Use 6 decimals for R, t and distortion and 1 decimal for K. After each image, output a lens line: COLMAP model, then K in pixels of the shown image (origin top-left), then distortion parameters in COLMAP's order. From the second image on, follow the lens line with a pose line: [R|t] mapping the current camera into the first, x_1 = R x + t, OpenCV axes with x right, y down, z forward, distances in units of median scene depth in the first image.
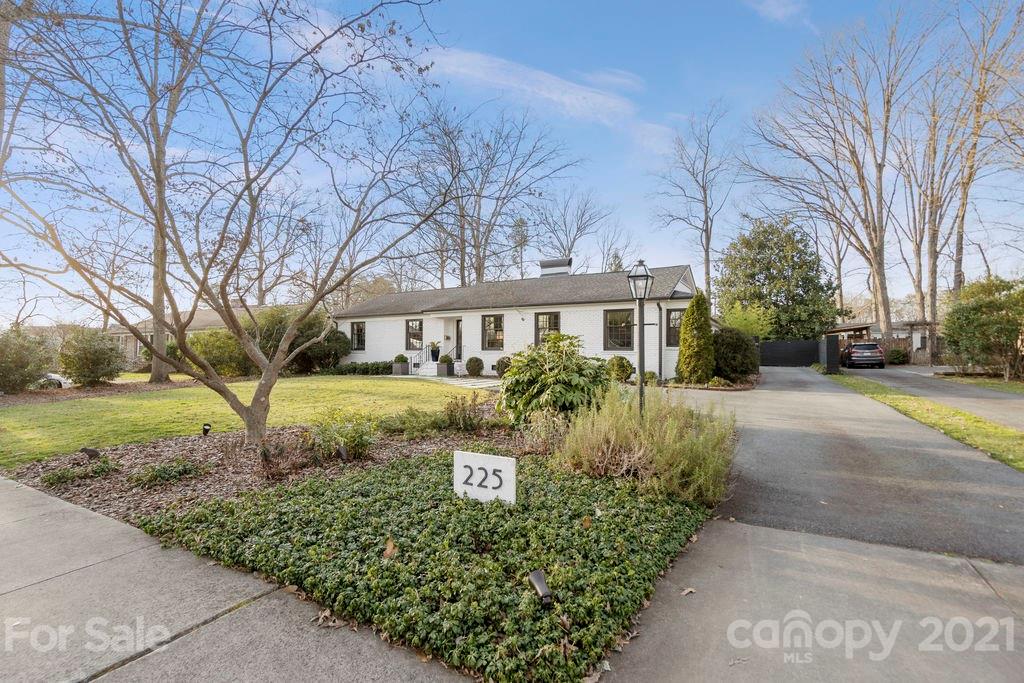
lens RADIAL K [[471.1, 0, 514.9], [0, 471.1, 341.3], [0, 0, 1]] dist [-0.000962, 0.001596]
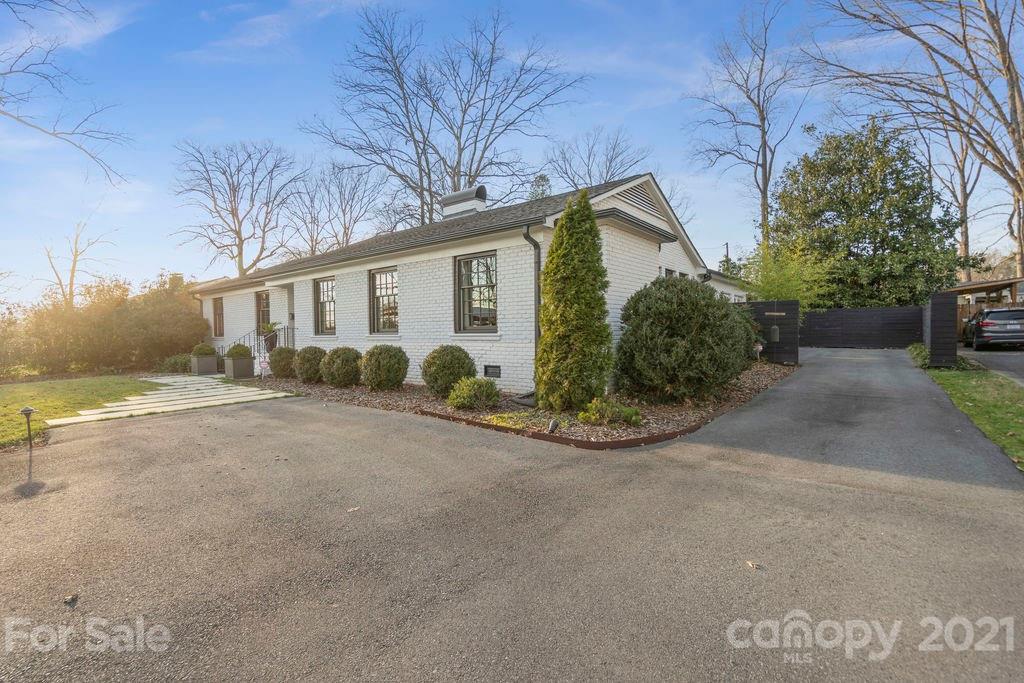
lens RADIAL K [[471.1, 0, 509.3], [0, 471.1, 342.6], [0, 0, 1]] dist [-0.000962, 0.001596]
pose [[0.986696, -0.013115, -0.162045, 0.168579], [0.021450, 0.998529, 0.049797, 0.002630], [0.161153, -0.052610, 0.985526, 0.241894]]
